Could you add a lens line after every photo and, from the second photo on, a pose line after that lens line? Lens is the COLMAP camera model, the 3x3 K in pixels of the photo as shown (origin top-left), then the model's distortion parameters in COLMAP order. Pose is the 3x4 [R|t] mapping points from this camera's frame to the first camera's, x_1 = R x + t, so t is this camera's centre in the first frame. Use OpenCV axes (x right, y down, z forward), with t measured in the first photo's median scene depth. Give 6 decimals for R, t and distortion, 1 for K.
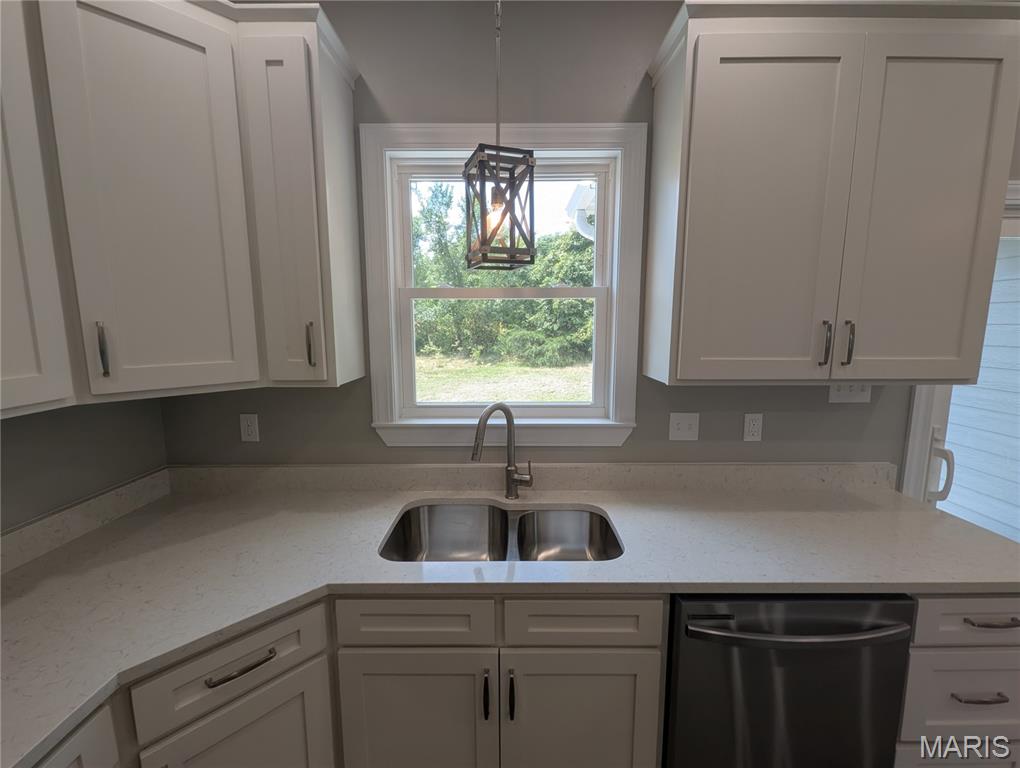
lens RADIAL K [[425.1, 0, 510.0], [0, 425.1, 384.0], [0, 0, 1]] dist [0.006943, -0.000560]
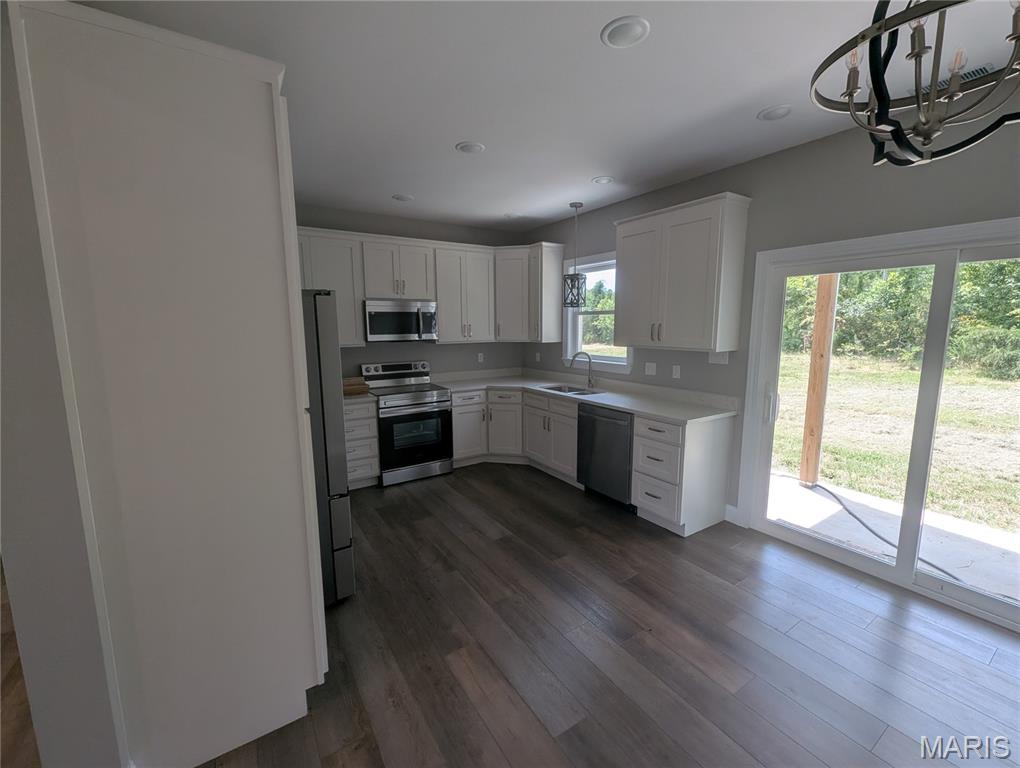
lens RADIAL K [[425.1, 0, 510.0], [0, 425.1, 384.0], [0, 0, 1]] dist [0.006943, -0.000560]
pose [[0.554092, 0.119973, -0.823765, 1.916452], [-0.111720, 0.991325, 0.069230, 0.102886], [0.824925, 0.053672, 0.562689, -0.947249]]
